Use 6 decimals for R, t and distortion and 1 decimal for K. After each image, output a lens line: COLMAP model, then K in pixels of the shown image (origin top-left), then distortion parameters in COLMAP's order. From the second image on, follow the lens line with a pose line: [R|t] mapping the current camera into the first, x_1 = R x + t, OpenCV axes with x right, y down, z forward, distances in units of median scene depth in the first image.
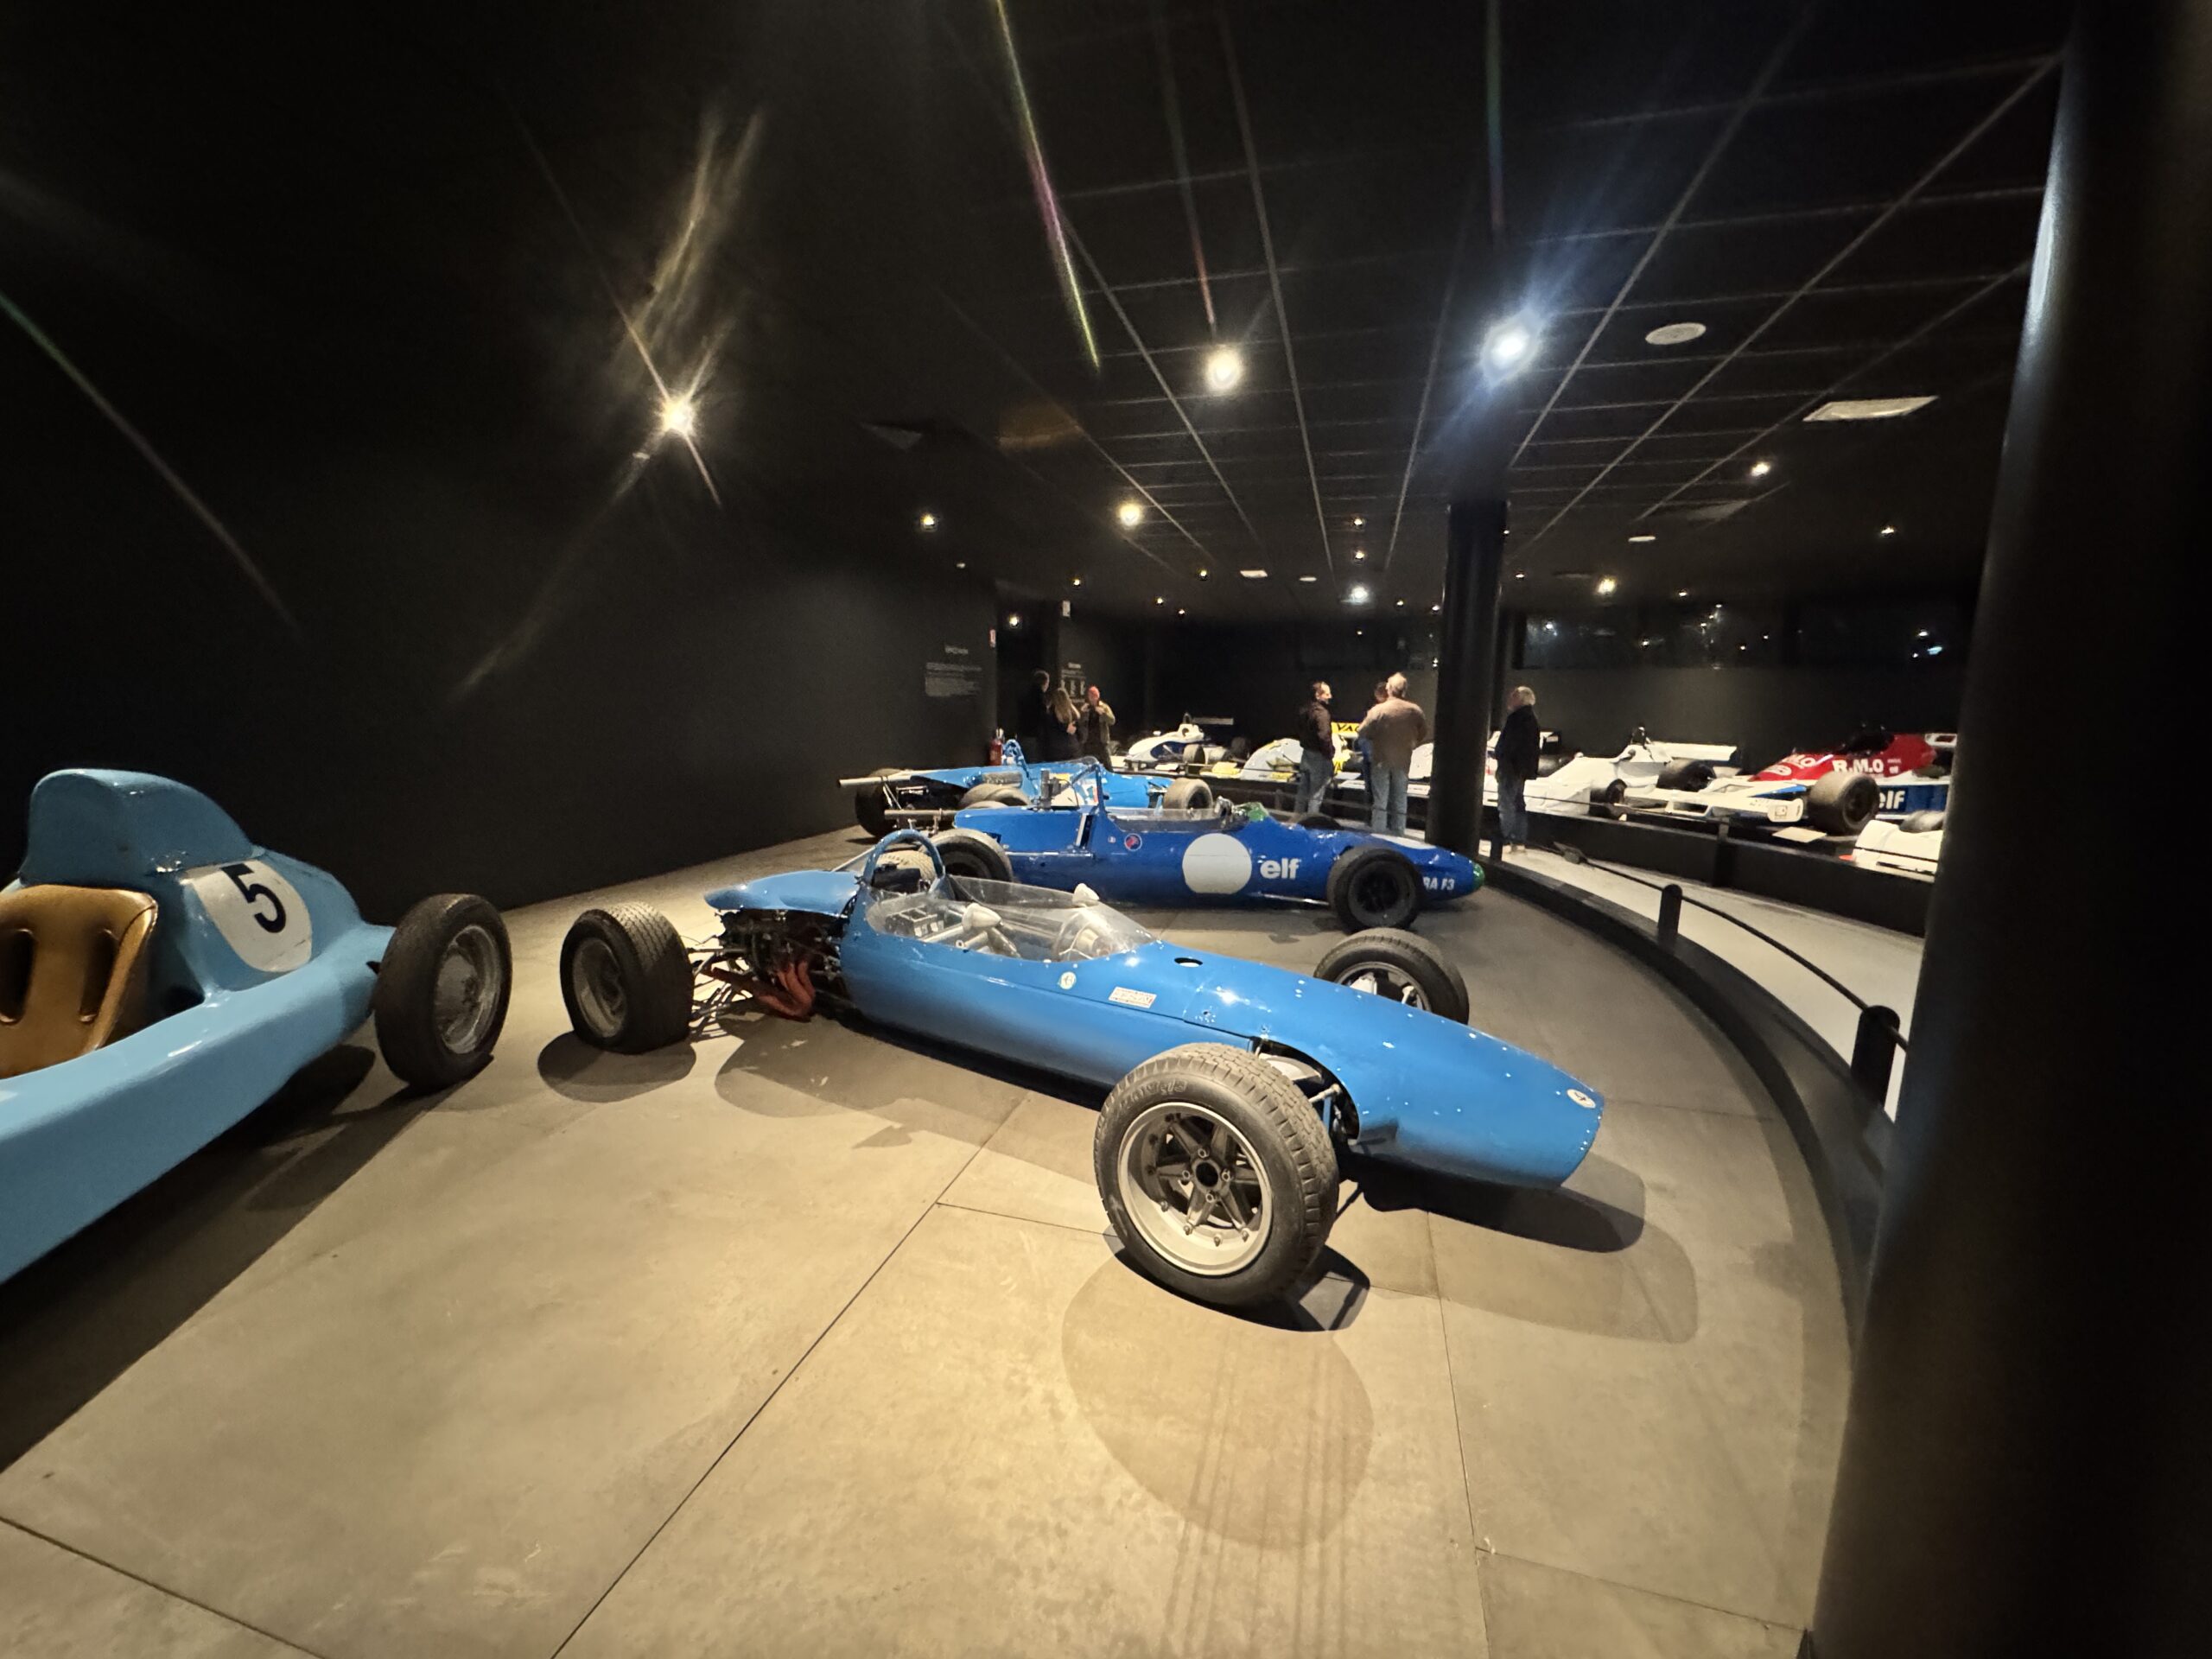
lens RADIAL K [[882.3, 0, 1106.0], [0, 882.3, 829.5], [0, 0, 1]] dist [-0.002154, -0.000325]
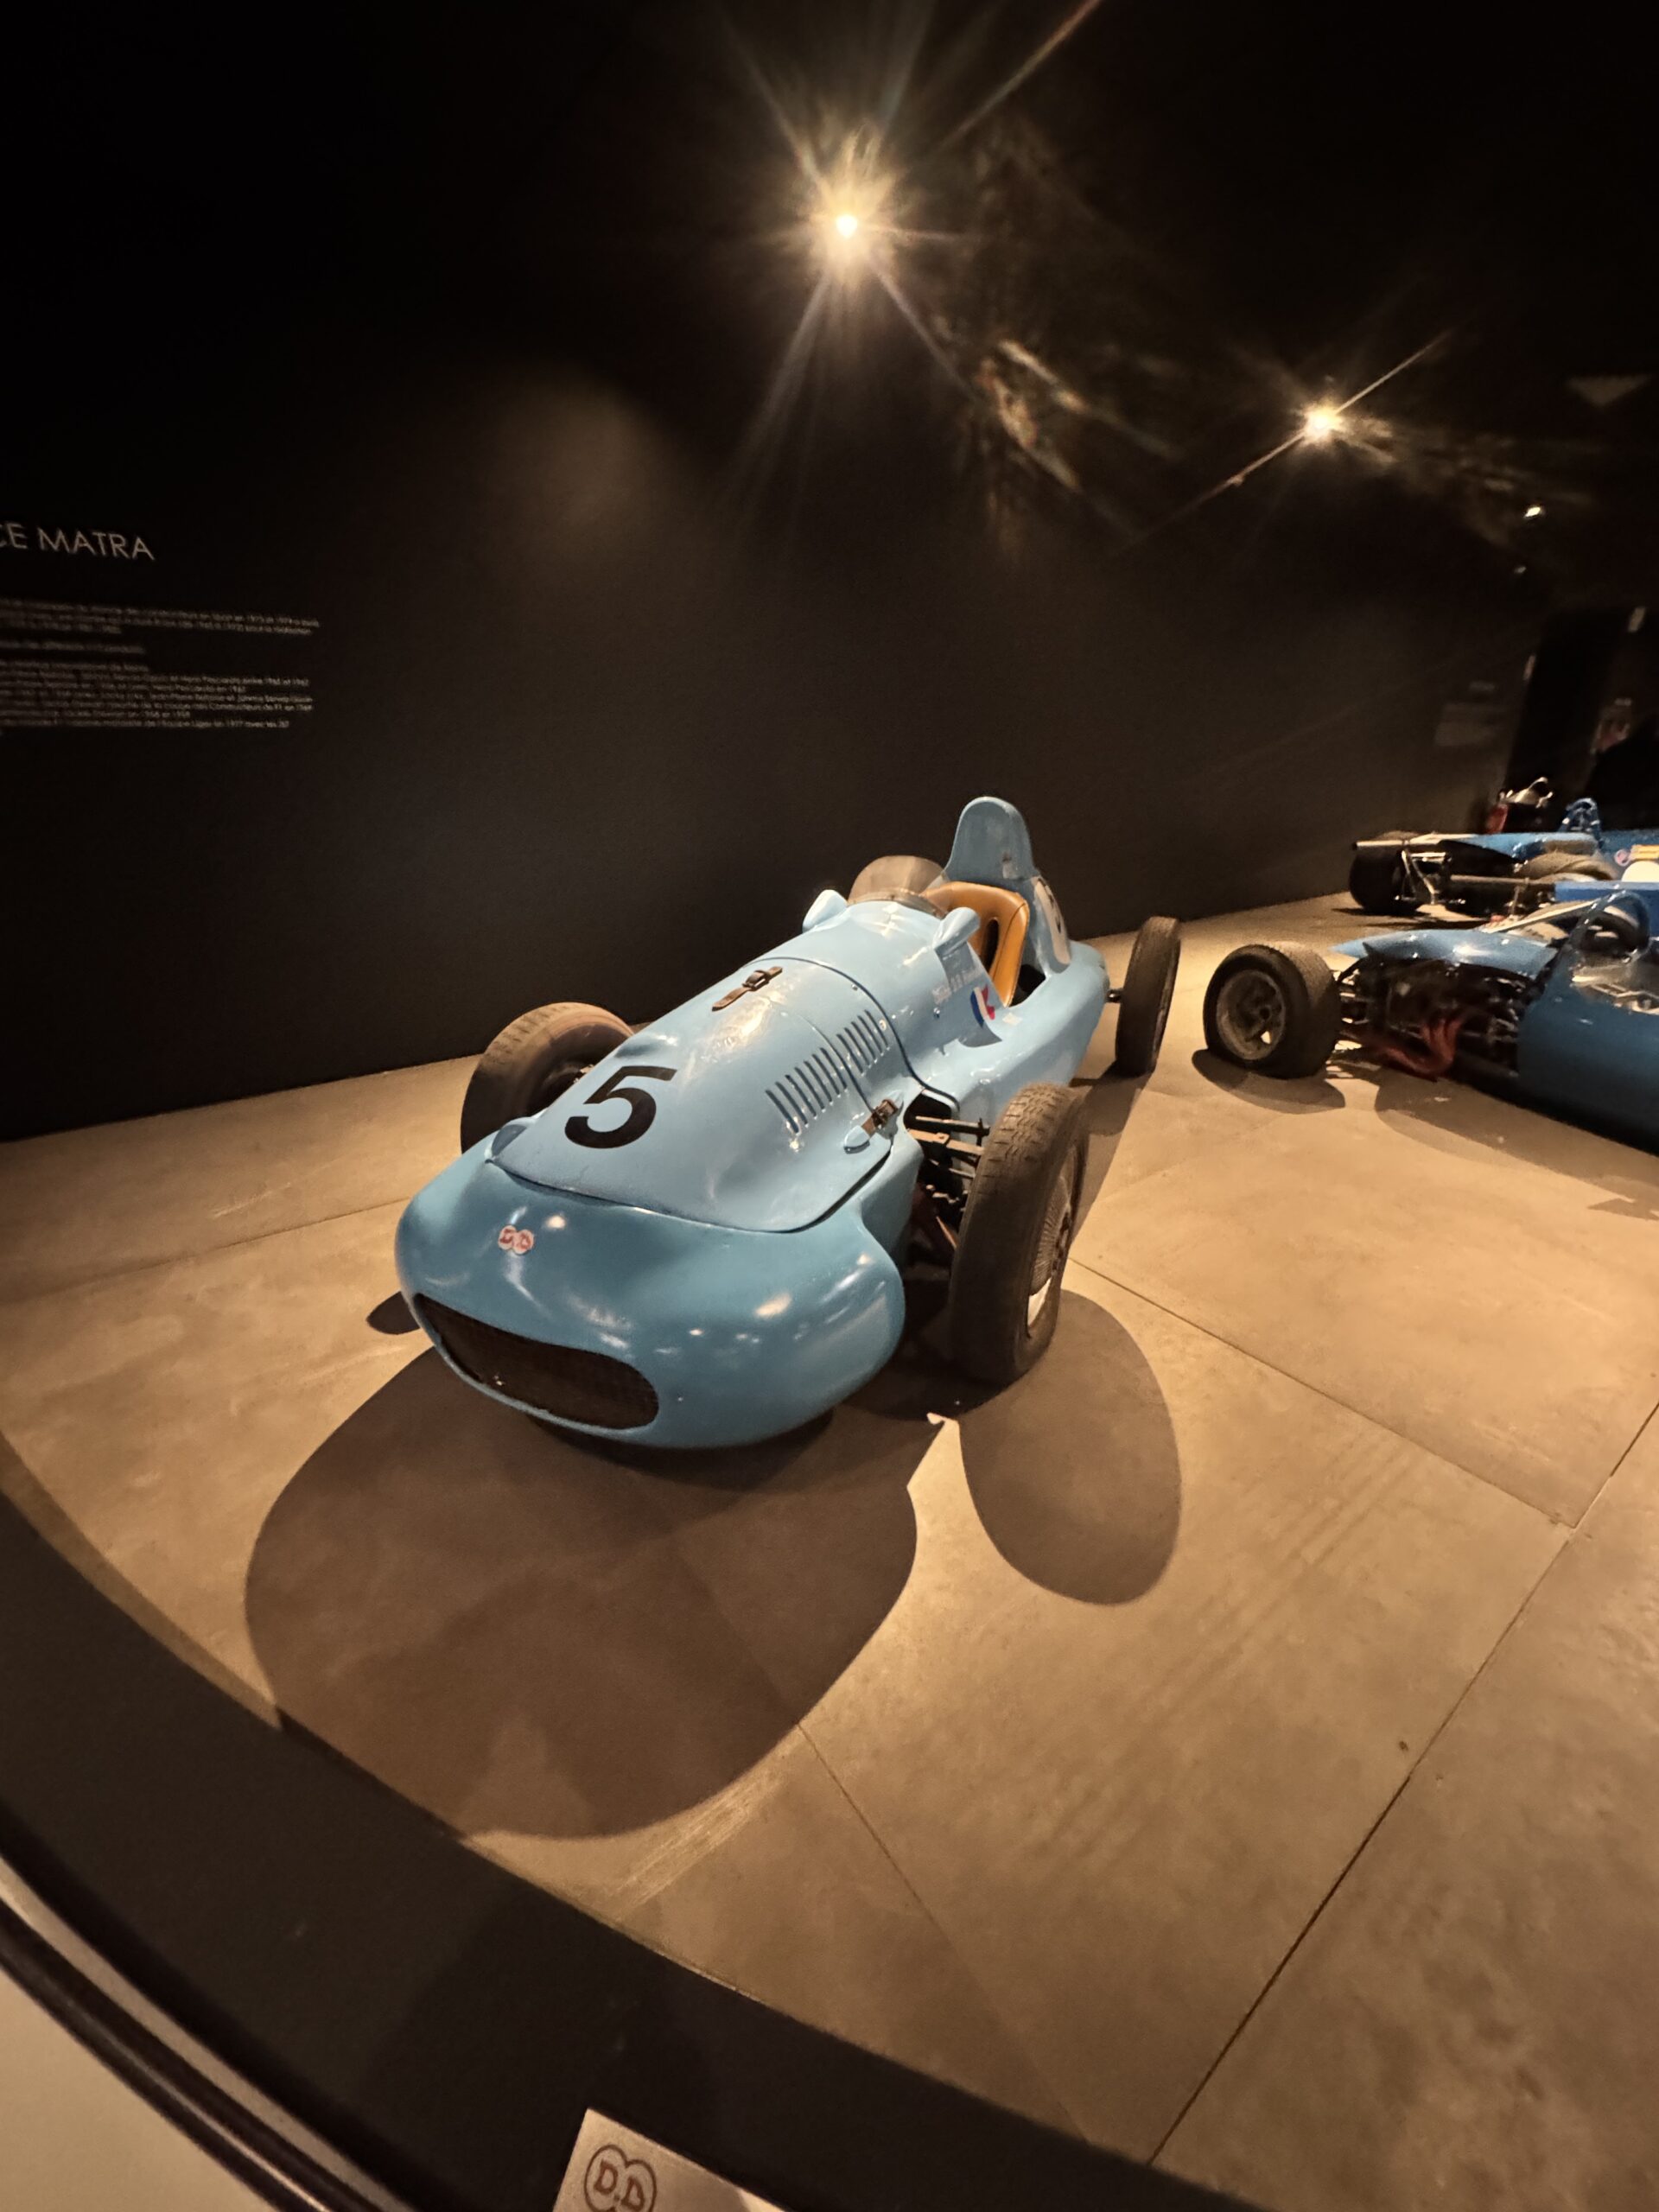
lens RADIAL K [[882.3, 0, 829.5], [0, 882.3, 1106.0], [0, 0, 1]] dist [-0.002154, -0.000325]
pose [[0.801842, 0.209080, -0.559763, -0.344073], [-0.077527, 0.965270, 0.249487, 0.051099], [0.592485, -0.156652, 0.790203, -0.221534]]
